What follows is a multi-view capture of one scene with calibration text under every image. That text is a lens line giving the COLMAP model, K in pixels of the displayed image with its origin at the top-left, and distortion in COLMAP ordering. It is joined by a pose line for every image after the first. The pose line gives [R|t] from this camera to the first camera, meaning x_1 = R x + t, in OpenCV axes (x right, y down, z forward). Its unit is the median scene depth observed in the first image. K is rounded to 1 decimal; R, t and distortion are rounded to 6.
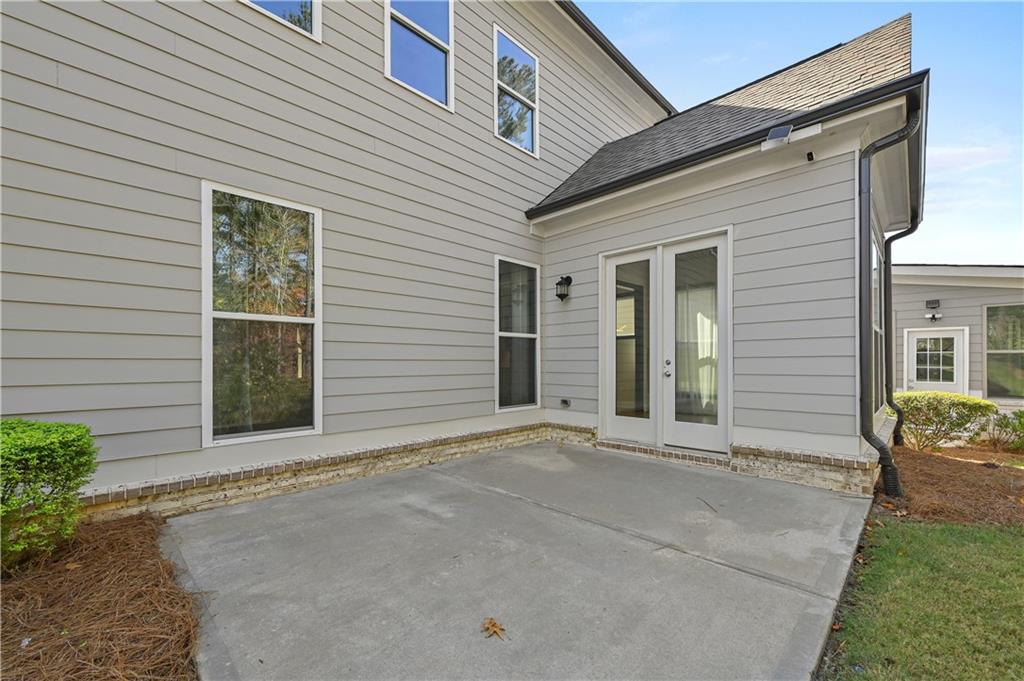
lens RADIAL K [[409.0, 0, 507.8], [0, 409.0, 360.7], [0, 0, 1]] dist [-0.000792, 0.000595]
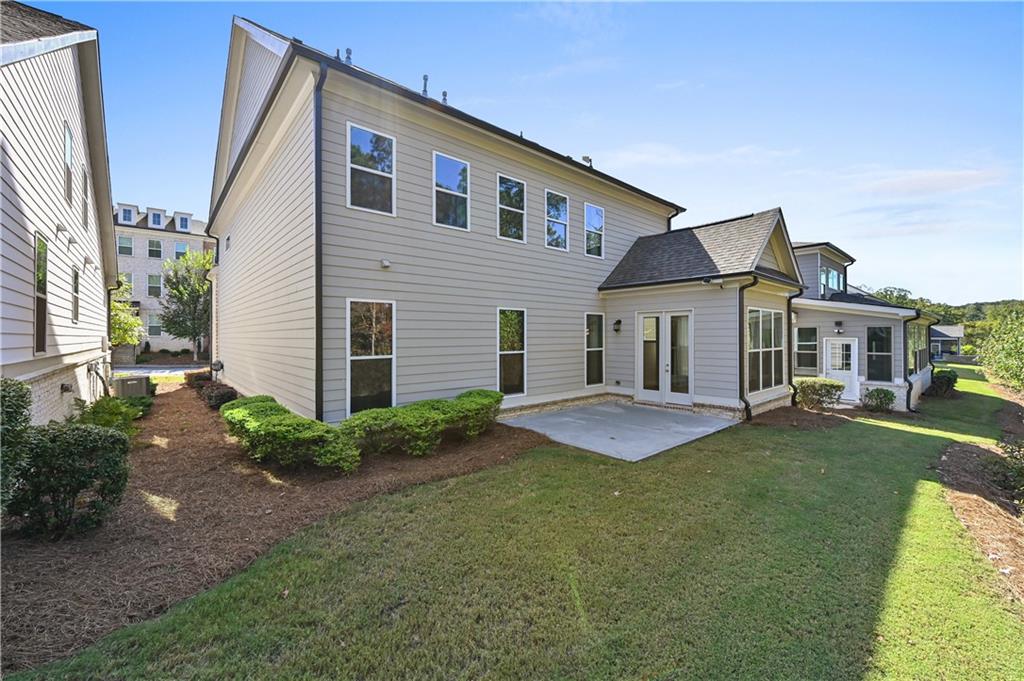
lens RADIAL K [[409.0, 0, 510.8], [0, 409.0, 336.6], [0, 0, 1]] dist [-0.000792, 0.000595]
pose [[0.997928, -0.000375, -0.064340, -0.268006], [0.000892, 0.999967, 0.008015, -0.147192], [0.064335, -0.008056, 0.997896, -1.091303]]
